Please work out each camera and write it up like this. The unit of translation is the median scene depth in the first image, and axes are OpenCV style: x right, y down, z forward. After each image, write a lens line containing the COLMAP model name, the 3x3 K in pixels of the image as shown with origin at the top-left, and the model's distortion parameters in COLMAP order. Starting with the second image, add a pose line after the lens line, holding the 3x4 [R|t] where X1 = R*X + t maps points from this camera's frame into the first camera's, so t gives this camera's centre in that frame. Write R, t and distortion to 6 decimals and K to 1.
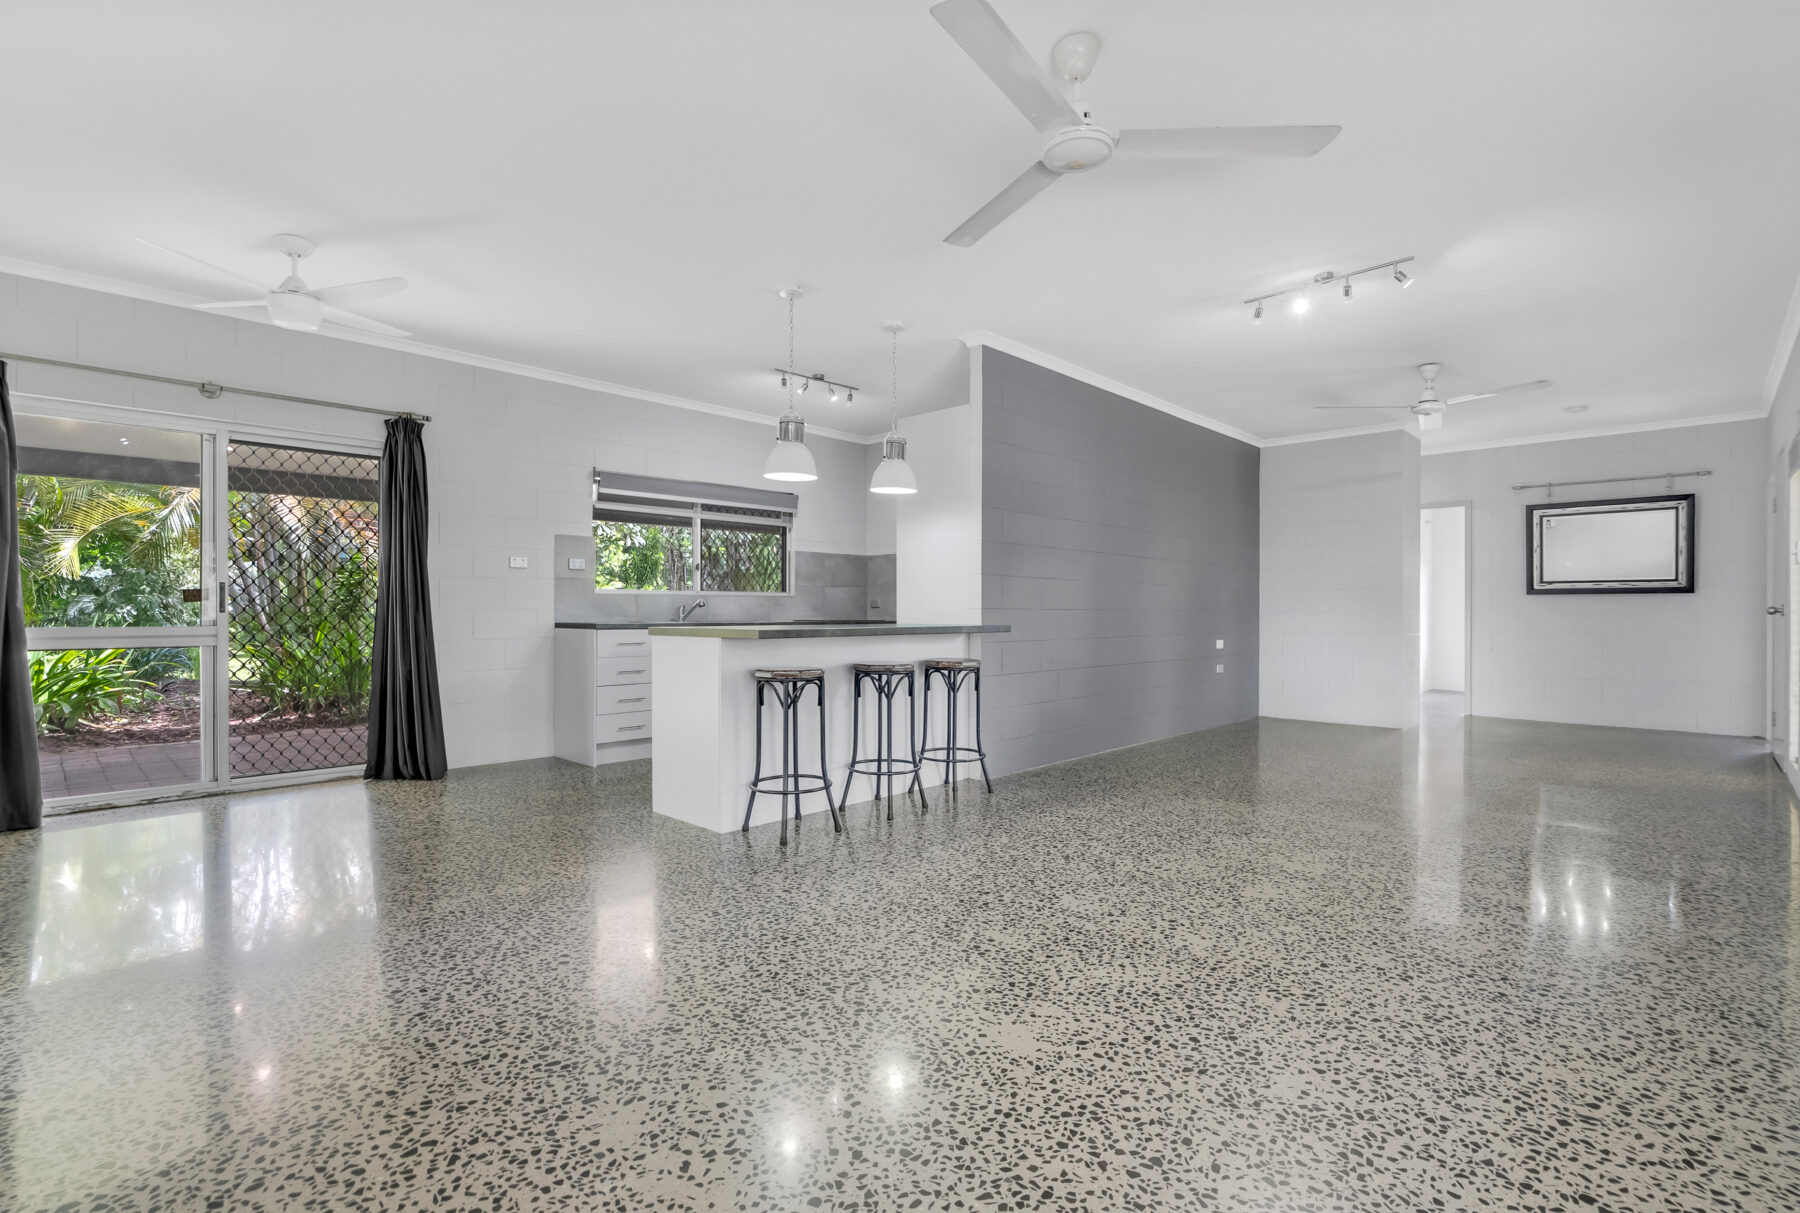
lens RADIAL K [[838.5, 0, 898.7], [0, 838.5, 614.4], [0, 0, 1]] dist [-0.007069, 0.002411]
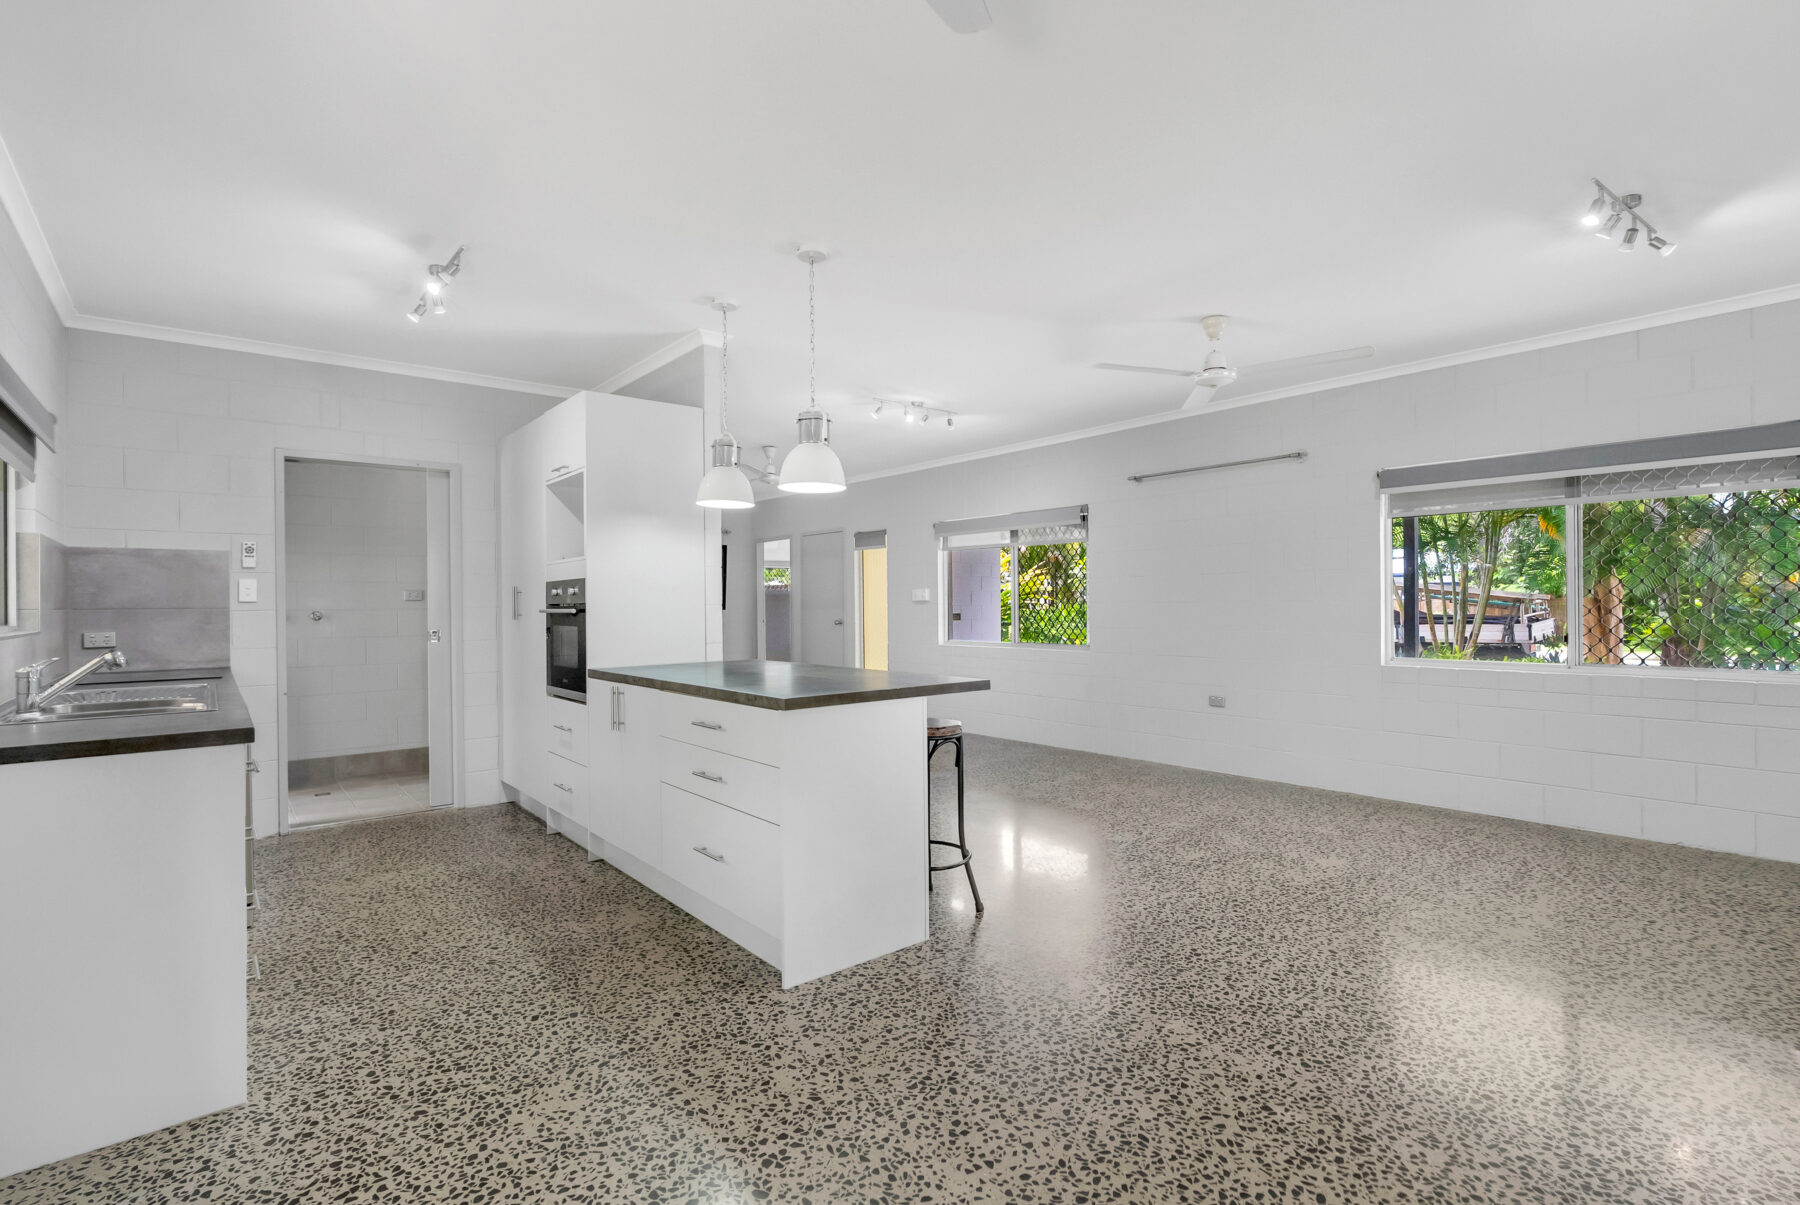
lens RADIAL K [[842.4, 0, 905.3], [0, 842.4, 604.6], [0, 0, 1]] dist [-0.007575, 0.001735]
pose [[0.106994, -0.003056, 0.994255, -0.810377], [0.012948, 0.999915, 0.001680, -0.049086], [-0.994175, 0.012694, 0.107025, 0.743469]]
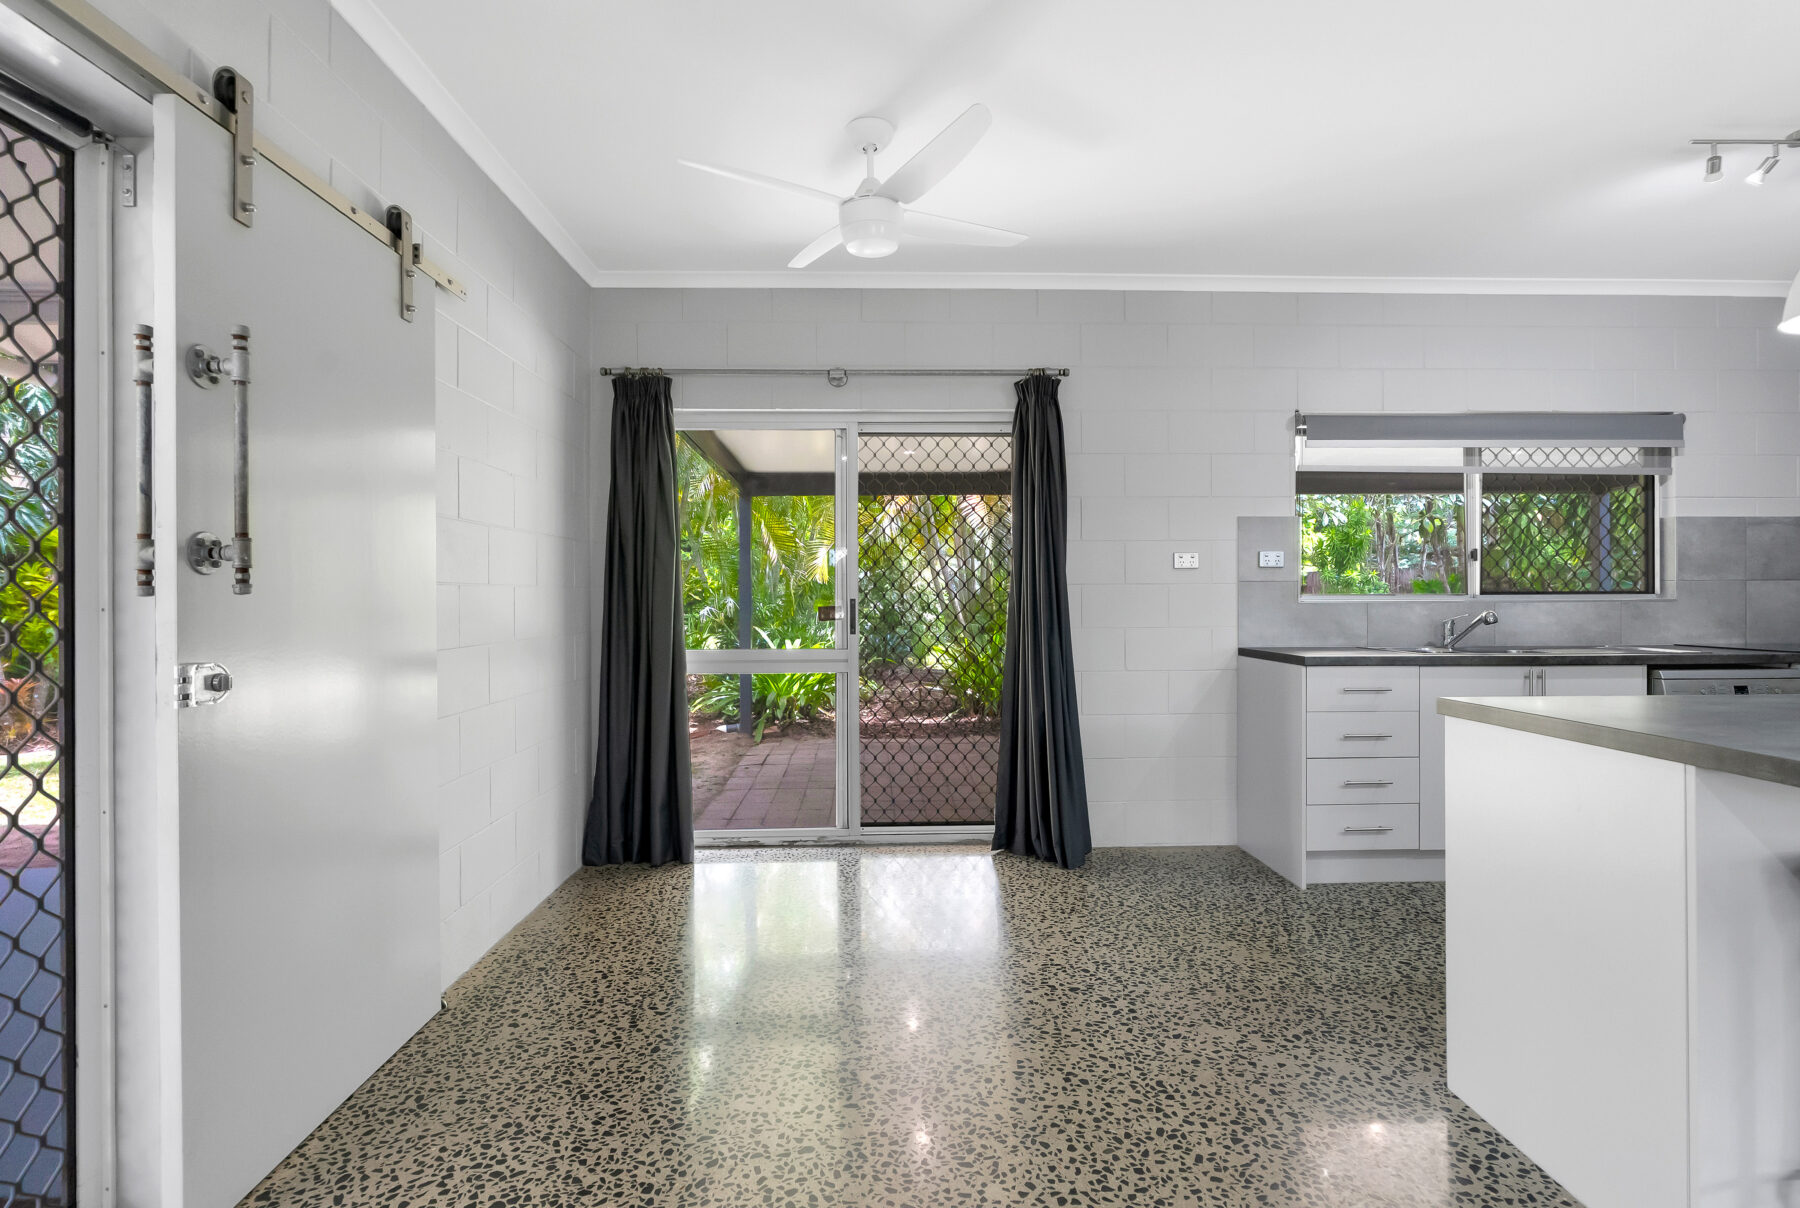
lens RADIAL K [[842.4, 0, 895.5], [0, 842.4, 596.8], [0, 0, 1]] dist [-0.007575, 0.001735]
pose [[0.714275, -0.003413, -0.699856, -0.162244], [0.002995, 0.999994, -0.001820, -0.037501], [0.699858, -0.000796, 0.714281, 0.393288]]
